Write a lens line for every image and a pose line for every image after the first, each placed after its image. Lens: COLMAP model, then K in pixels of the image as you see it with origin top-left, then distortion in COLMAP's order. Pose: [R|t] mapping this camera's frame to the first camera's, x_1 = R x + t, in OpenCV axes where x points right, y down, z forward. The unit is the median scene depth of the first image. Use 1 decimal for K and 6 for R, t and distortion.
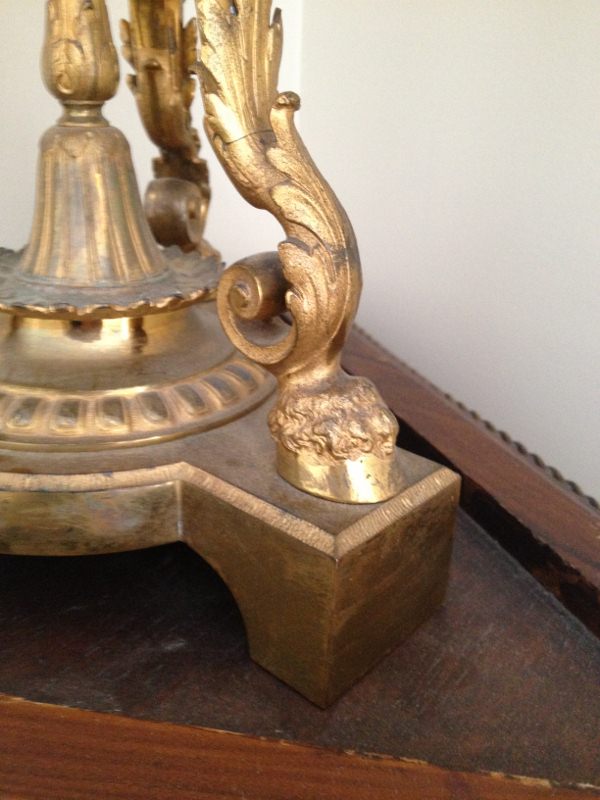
lens RADIAL K [[772.1, 0, 300.0], [0, 772.1, 400.0], [0, 0, 1]] dist [0.125972, -0.332885]
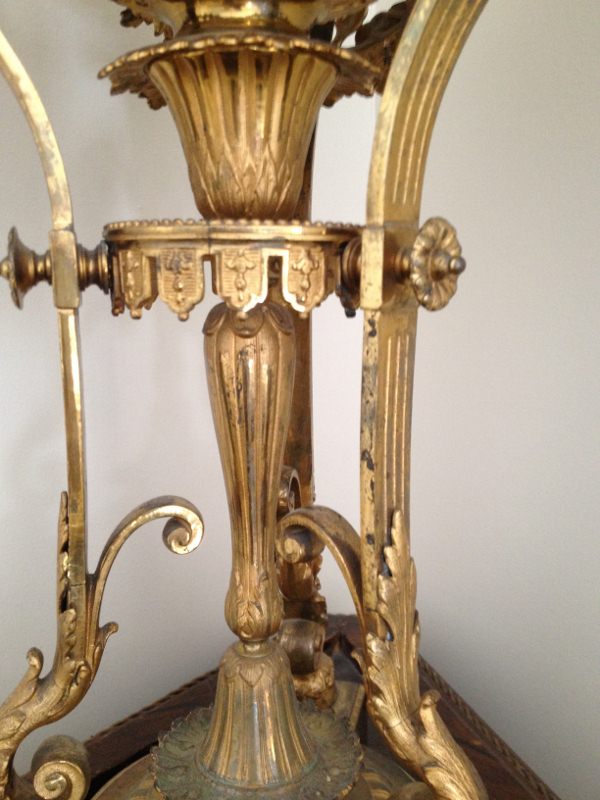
lens RADIAL K [[772.1, 0, 300.0], [0, 772.1, 400.0], [0, 0, 1]] dist [0.125972, -0.332885]
pose [[0.998354, -0.039134, -0.041922, -0.141687], [0.028896, 0.974682, -0.221719, -0.503548], [0.049537, 0.220143, 0.974209, -0.380423]]
